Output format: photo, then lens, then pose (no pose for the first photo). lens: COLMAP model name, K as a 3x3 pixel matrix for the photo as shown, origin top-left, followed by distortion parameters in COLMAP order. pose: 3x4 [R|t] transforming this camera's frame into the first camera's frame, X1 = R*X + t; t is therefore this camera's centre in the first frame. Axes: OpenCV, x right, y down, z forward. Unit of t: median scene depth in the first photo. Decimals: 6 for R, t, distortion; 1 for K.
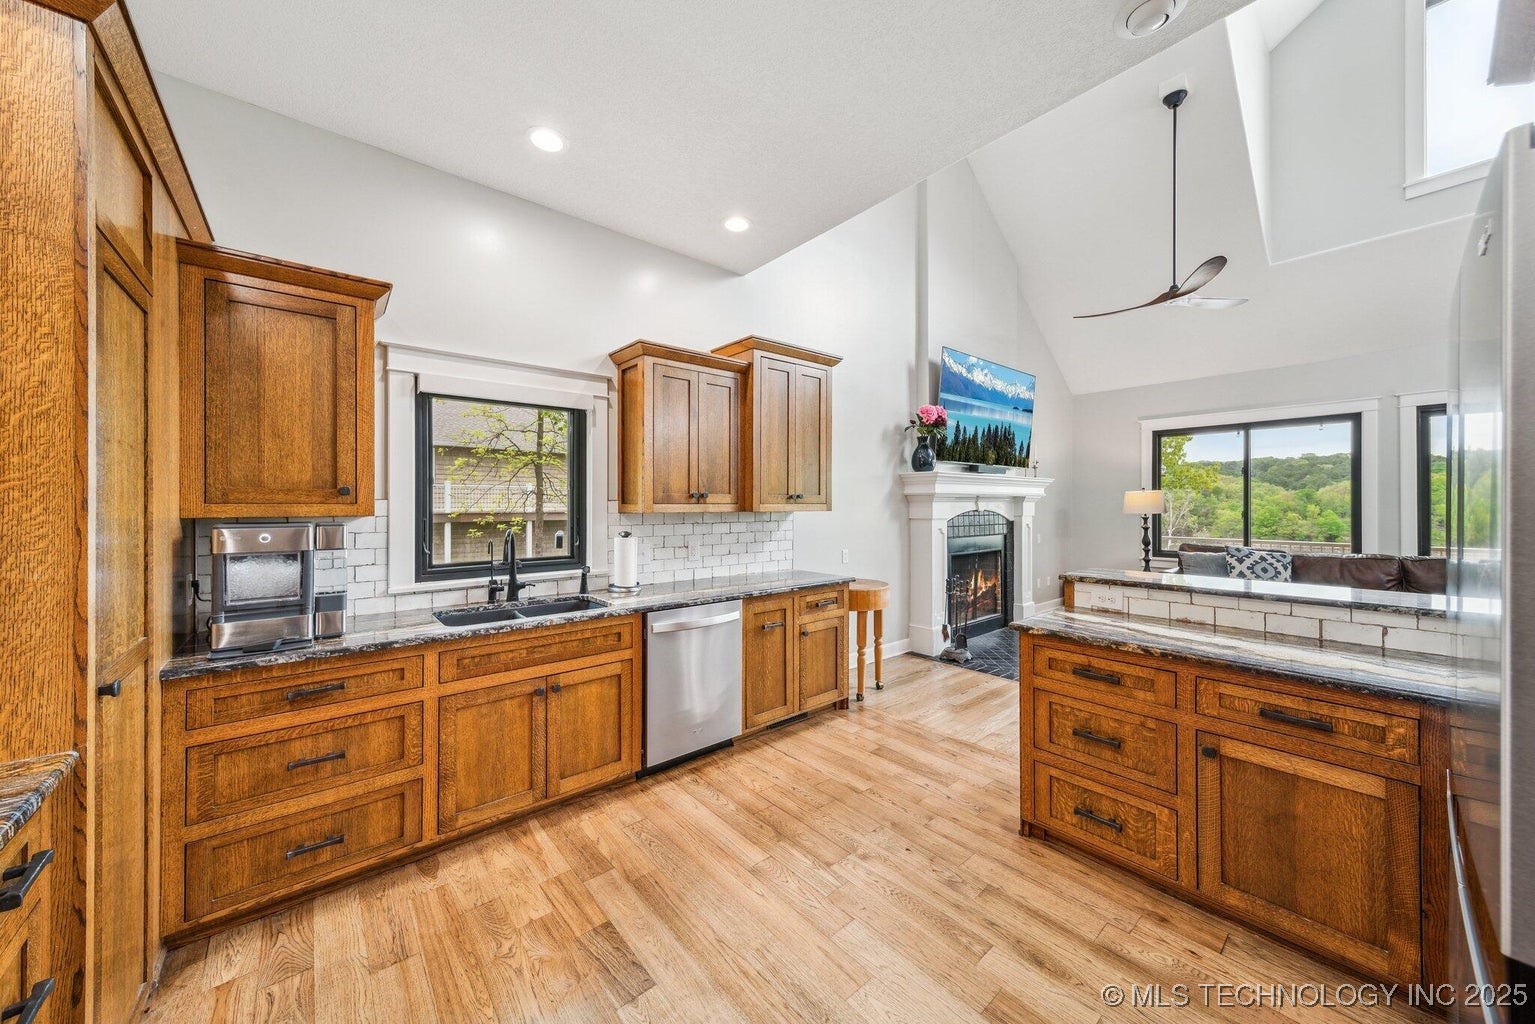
lens RADIAL K [[537.2, 0, 756.7], [0, 537.2, 505.8], [0, 0, 1]] dist [0.003274, -0.000392]
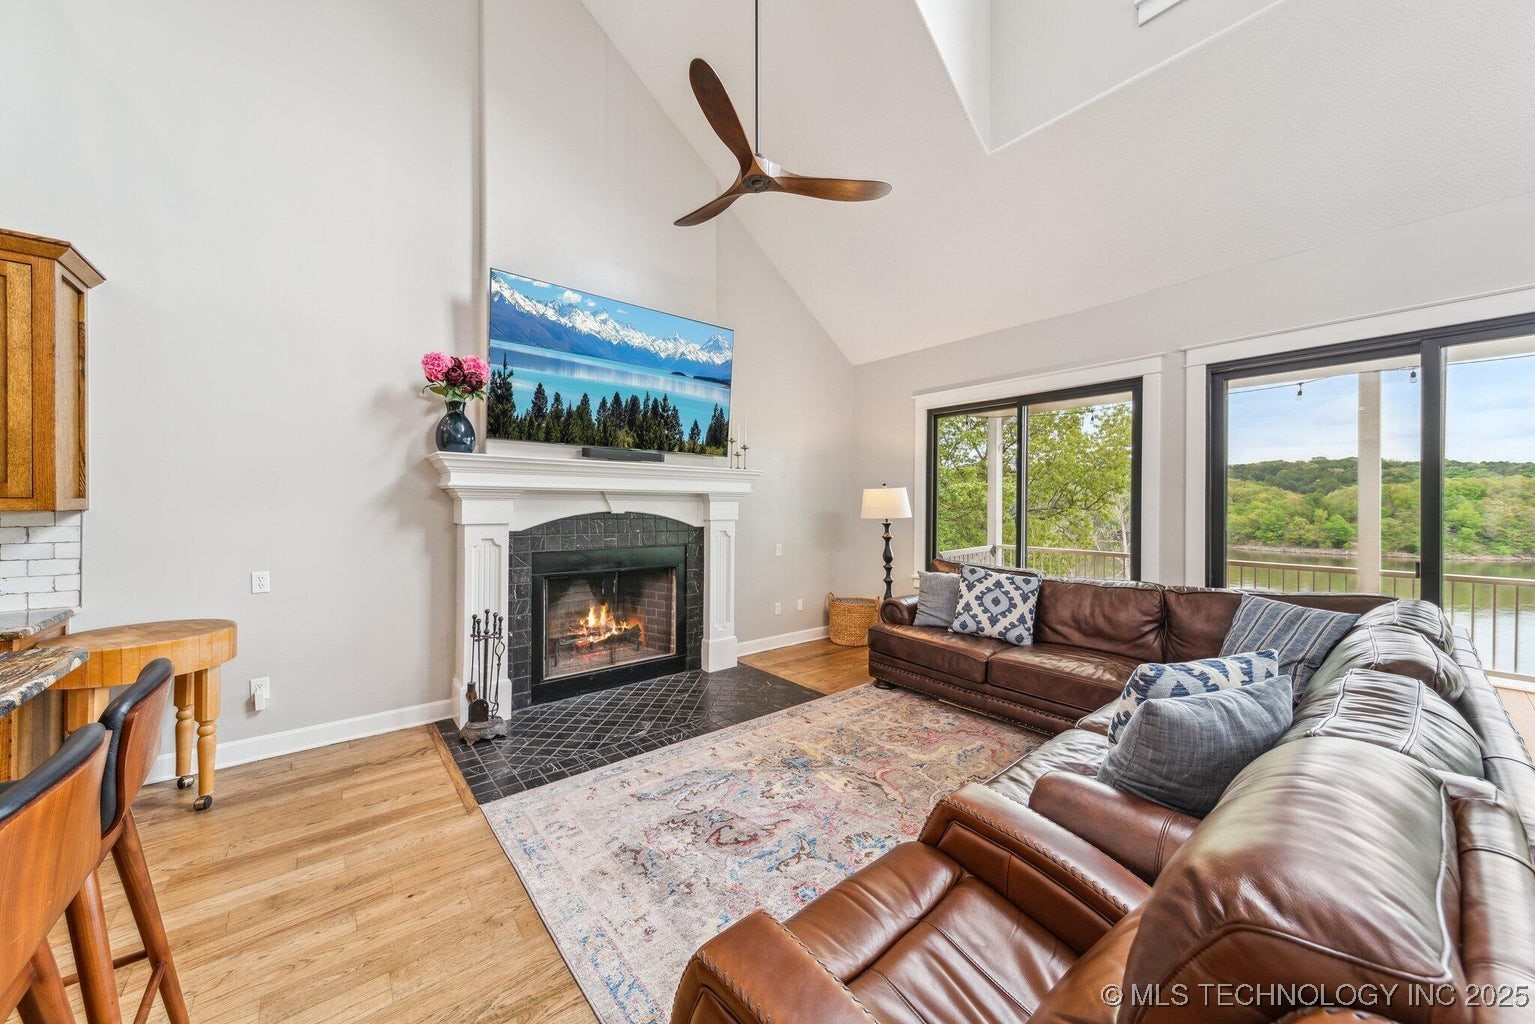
lens RADIAL K [[537.2, 0, 741.3], [0, 537.2, 506.8], [0, 0, 1]] dist [0.003274, -0.000392]
pose [[0.999739, 0.008174, -0.021325, 0.639055], [-0.008125, 0.999964, 0.002360, -0.002334], [0.021344, -0.002186, 0.999770, 0.301628]]
